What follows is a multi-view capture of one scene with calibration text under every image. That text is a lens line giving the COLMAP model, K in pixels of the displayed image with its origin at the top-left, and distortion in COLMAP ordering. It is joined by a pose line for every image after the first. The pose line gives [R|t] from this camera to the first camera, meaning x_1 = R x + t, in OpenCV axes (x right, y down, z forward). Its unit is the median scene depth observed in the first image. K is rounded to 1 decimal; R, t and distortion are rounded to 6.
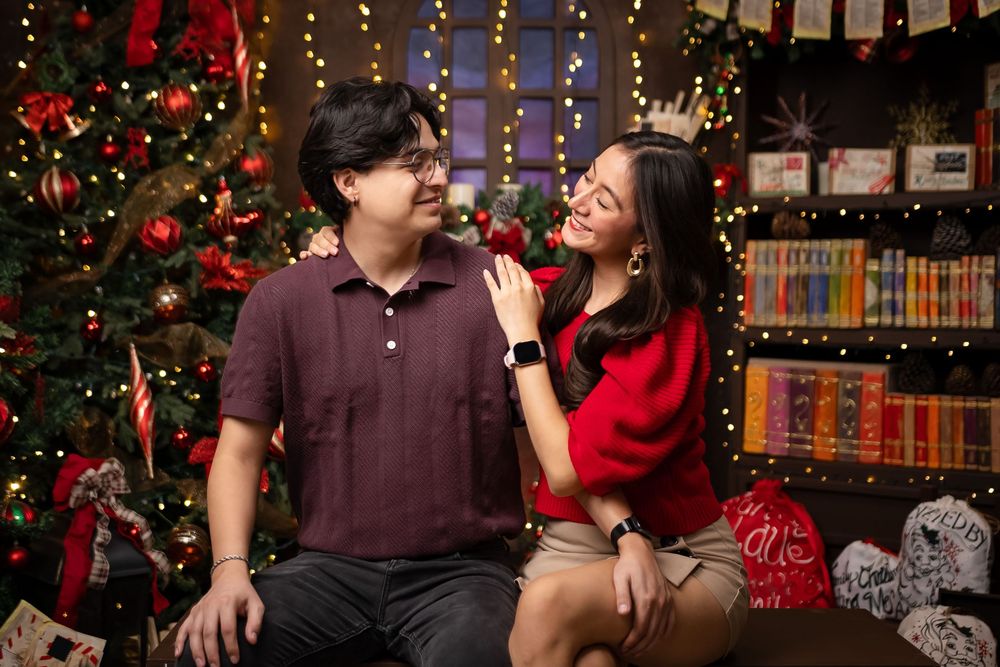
lens RADIAL K [[1585.2, 0, 473.1], [0, 1585.2, 324.0], [0, 0, 1]] dist [0.120815, 0.000000]
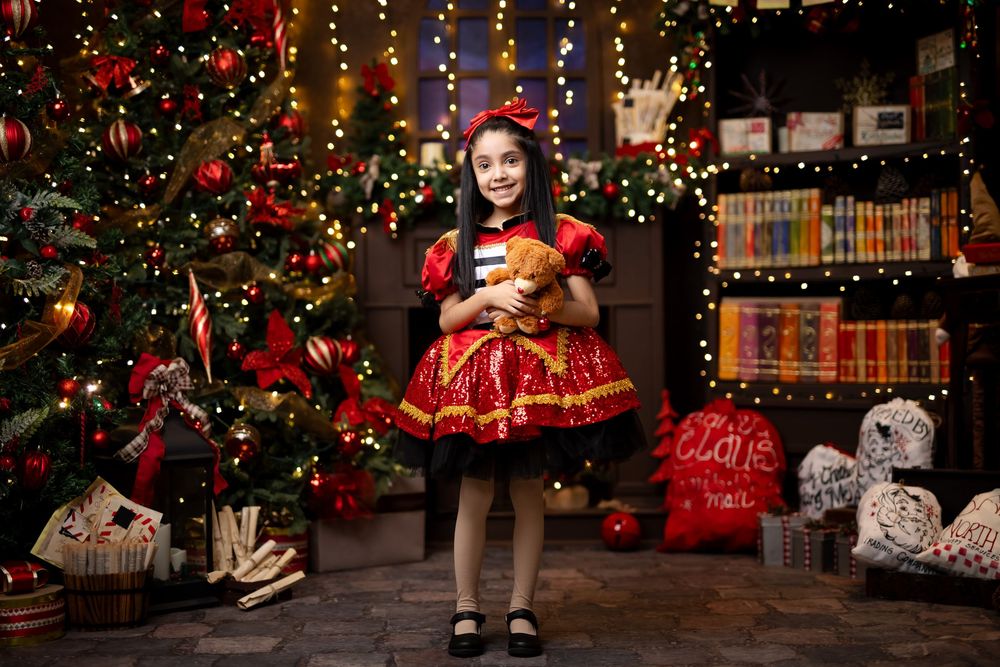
lens RADIAL K [[1424.1, 0, 502.9], [0, 1424.1, 338.3], [0, 0, 1]] dist [0.001703, 0.000000]
pose [[0.999115, -0.014389, 0.039514, -0.027954], [0.015448, 0.999526, -0.026620, 0.081408], [-0.039112, 0.027207, 0.998864, -0.021224]]
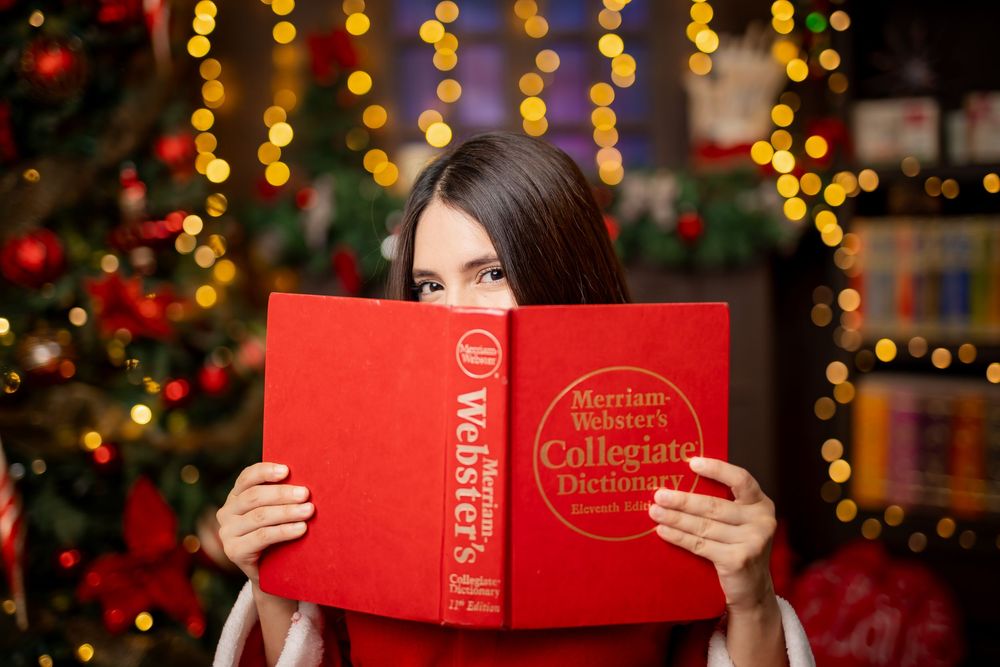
lens RADIAL K [[1424.1, 0, 499.8], [0, 1424.1, 335.3], [0, 0, 1]] dist [0.001703, 0.000000]
pose [[0.999394, -0.034721, 0.002291, 0.001291], [0.034548, 0.997963, 0.053630, -0.043846], [-0.004148, -0.053518, 0.998558, 0.349151]]
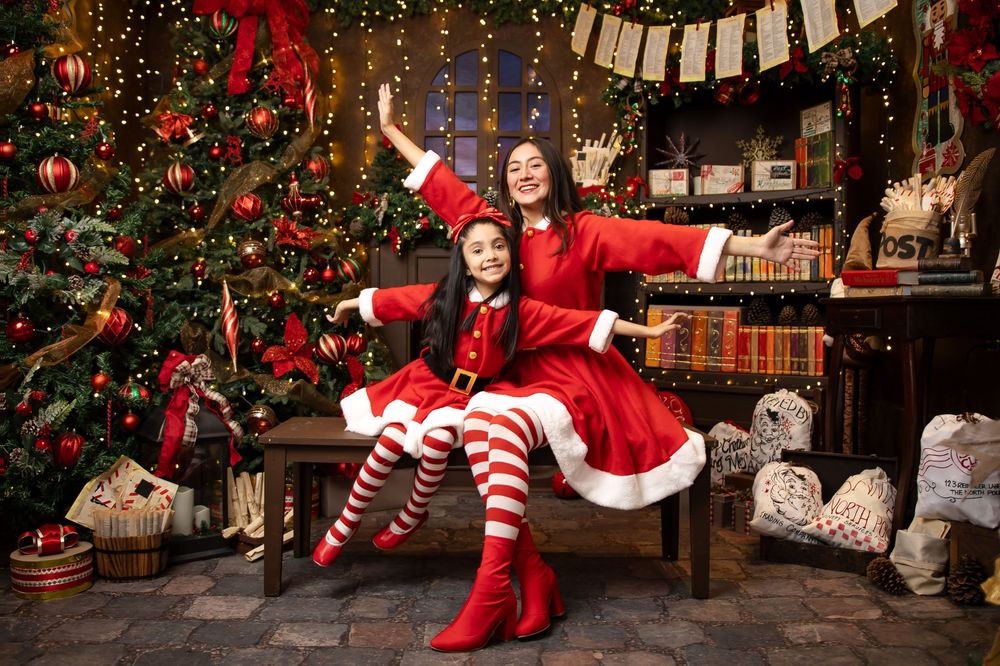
lens RADIAL K [[853.8, 0, 493.2], [0, 853.8, 325.3], [0, 0, 1]] dist [-0.071422, 0.028611]
pose [[0.999950, 0.002816, 0.009613, 0.018444], [-0.002738, 0.999964, -0.008057, 0.051567], [-0.009635, 0.008031, 0.999921, 0.204676]]
